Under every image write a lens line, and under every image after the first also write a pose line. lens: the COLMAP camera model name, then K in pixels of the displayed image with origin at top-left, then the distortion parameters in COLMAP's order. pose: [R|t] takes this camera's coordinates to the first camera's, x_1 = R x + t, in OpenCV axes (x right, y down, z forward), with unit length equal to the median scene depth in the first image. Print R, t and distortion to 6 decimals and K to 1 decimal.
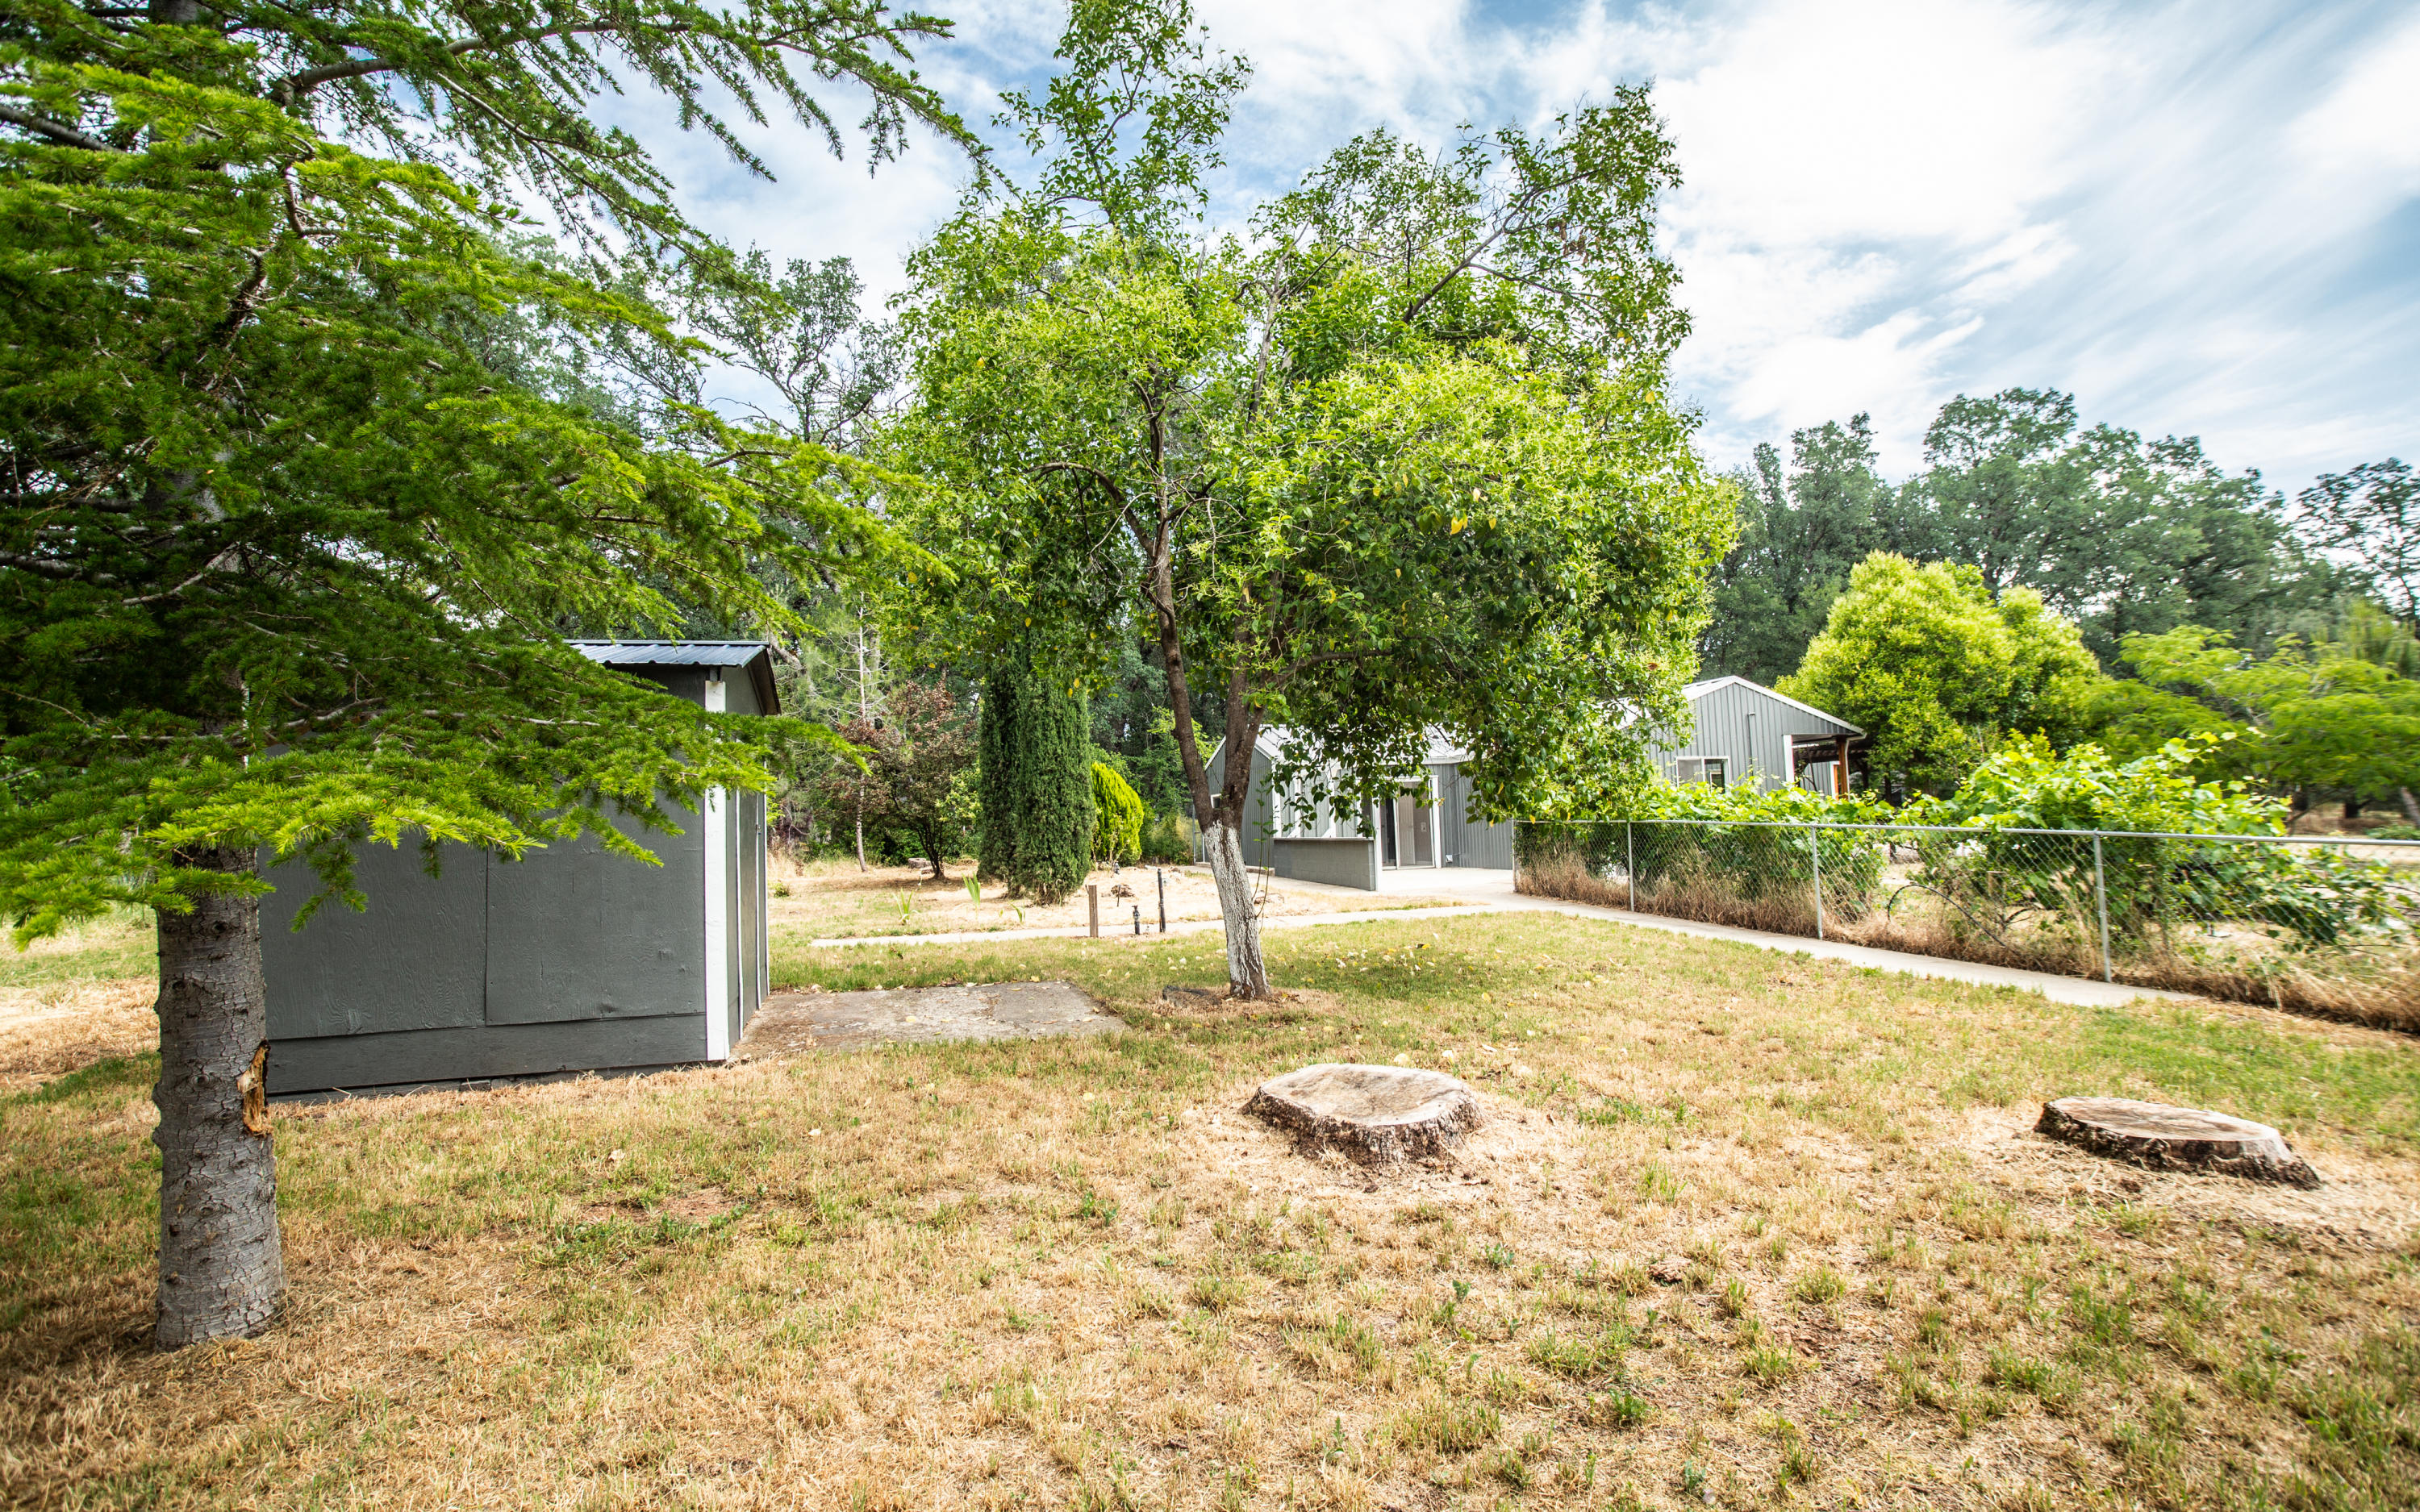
lens RADIAL K [[1079.3, 0, 1215.2], [0, 1079.3, 745.0], [0, 0, 1]] dist [-0.059247, 0.016567]
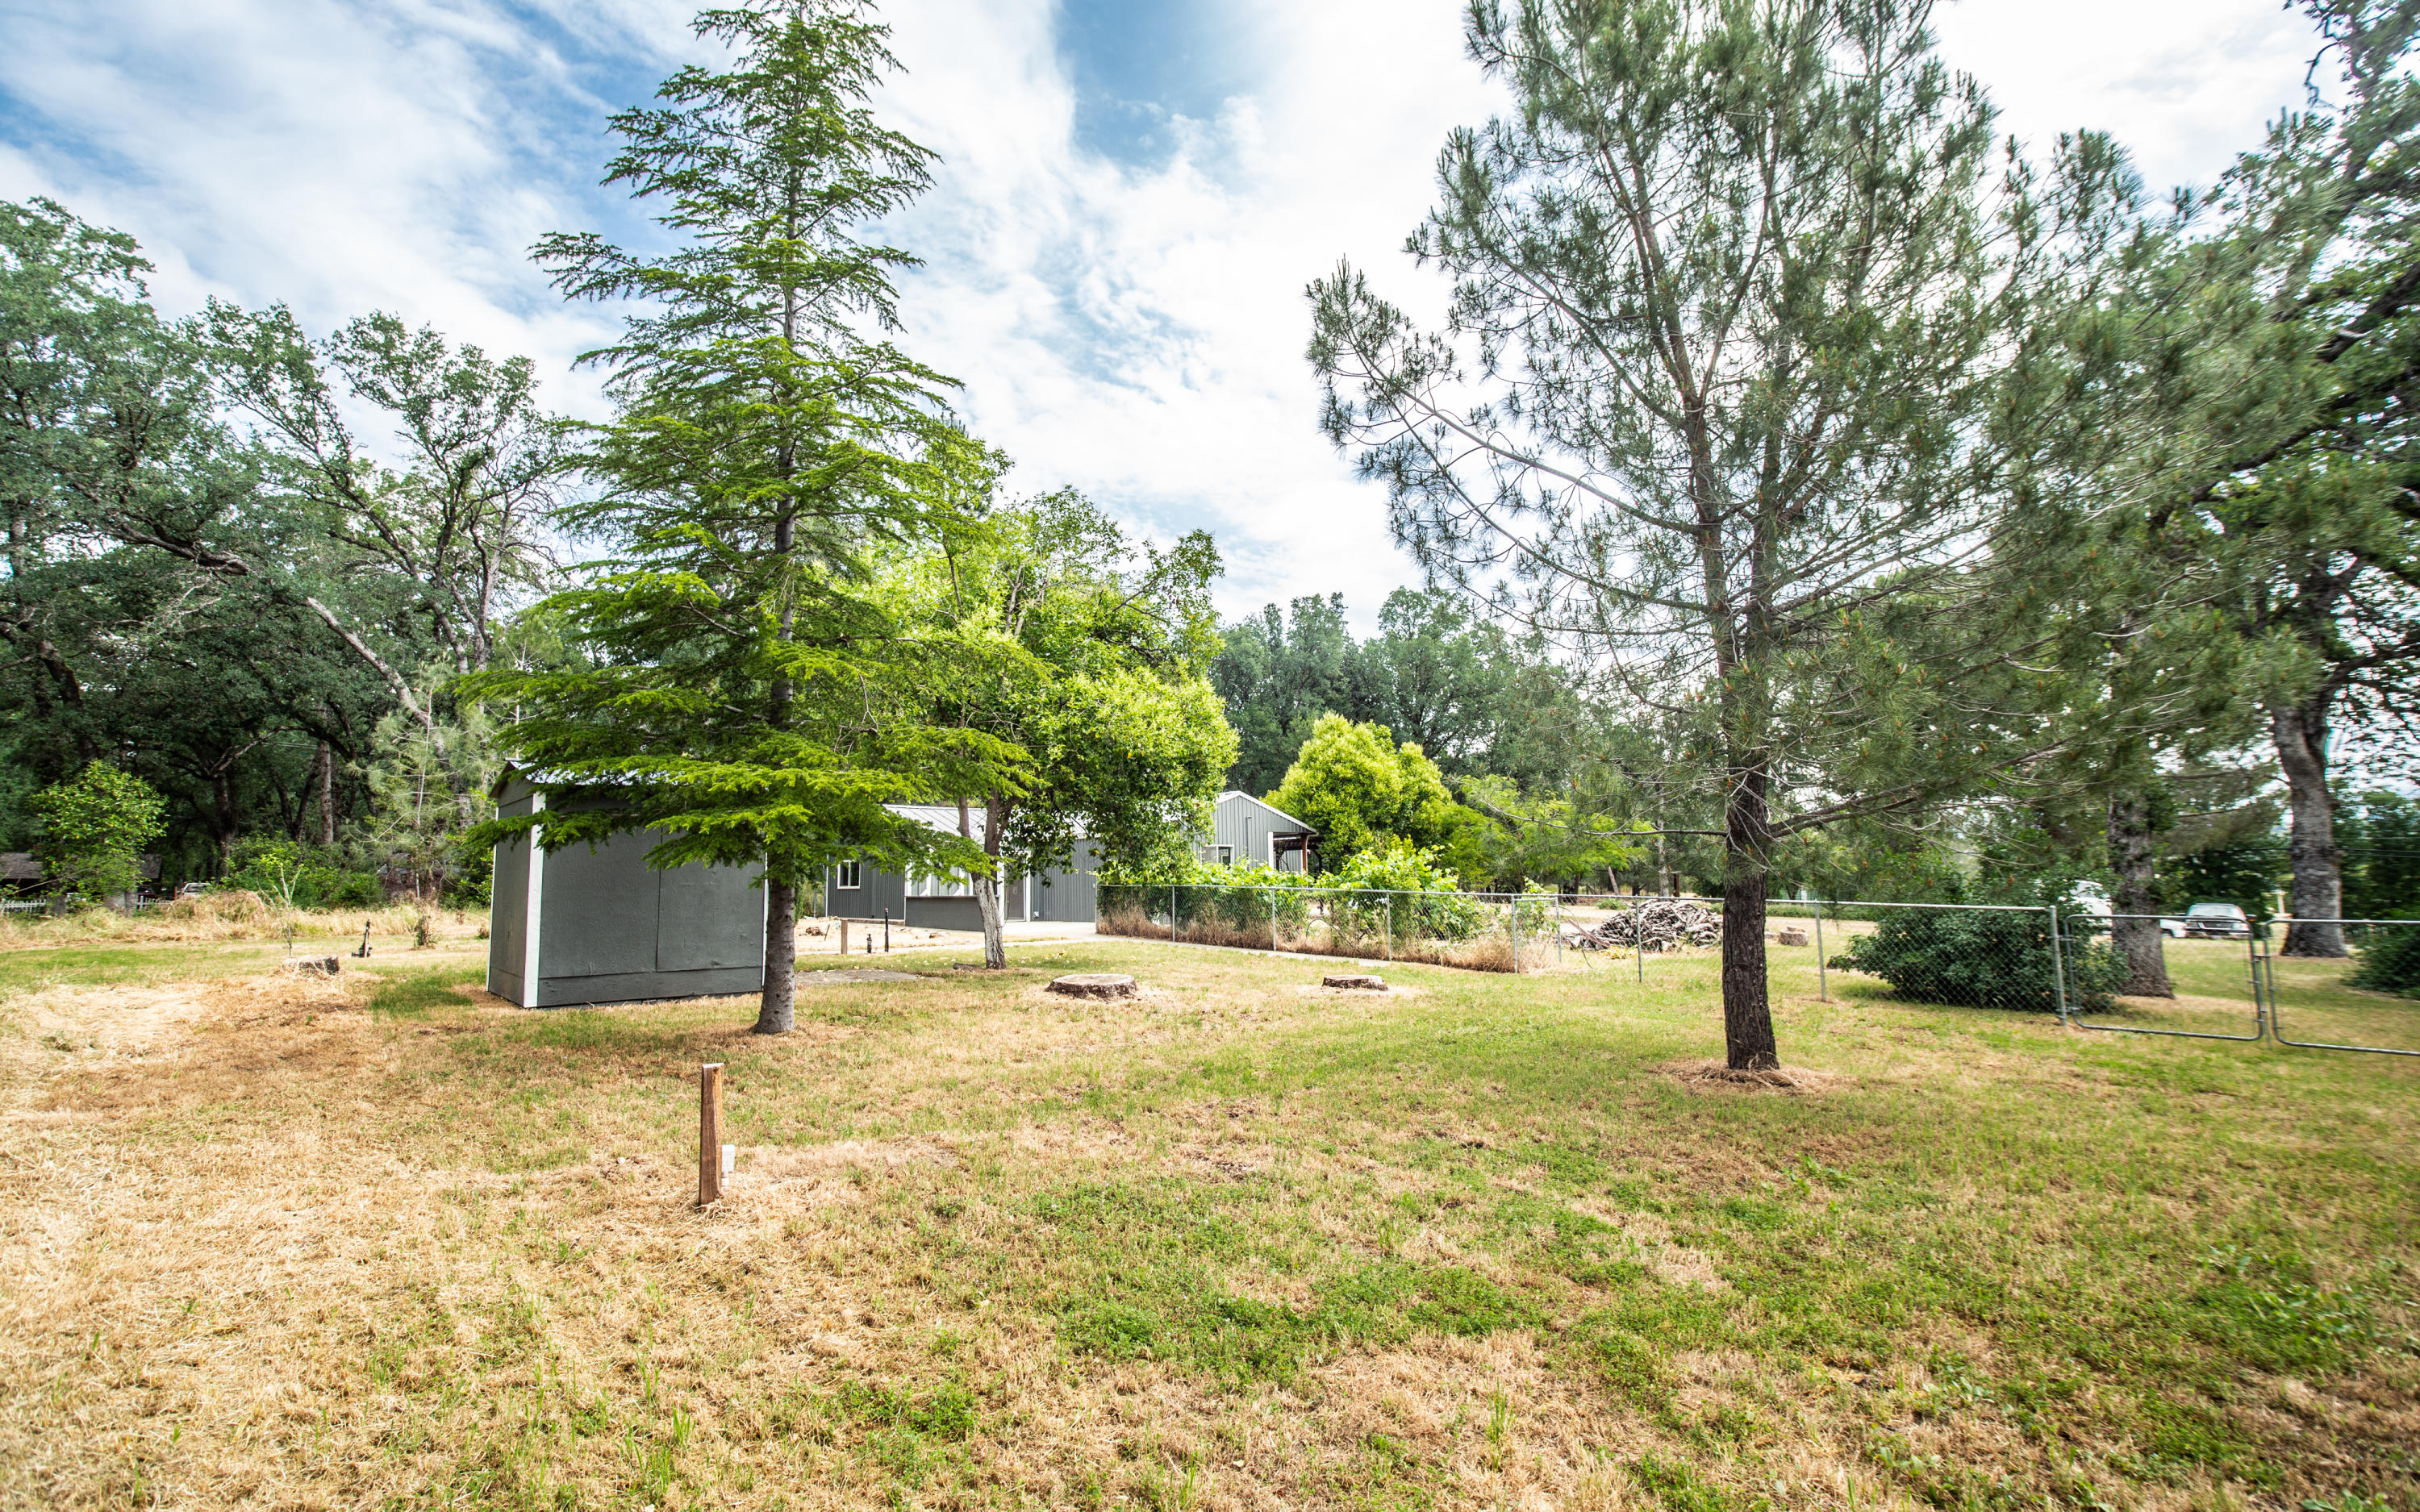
lens RADIAL K [[1079.3, 0, 1215.2], [0, 1079.3, 745.0], [0, 0, 1]] dist [-0.059247, 0.016567]
pose [[0.909173, 0.069780, 0.410531, -0.175264], [-0.042784, 0.996296, -0.074595, -0.015358], [-0.414216, 0.050255, 0.908790, -0.377205]]
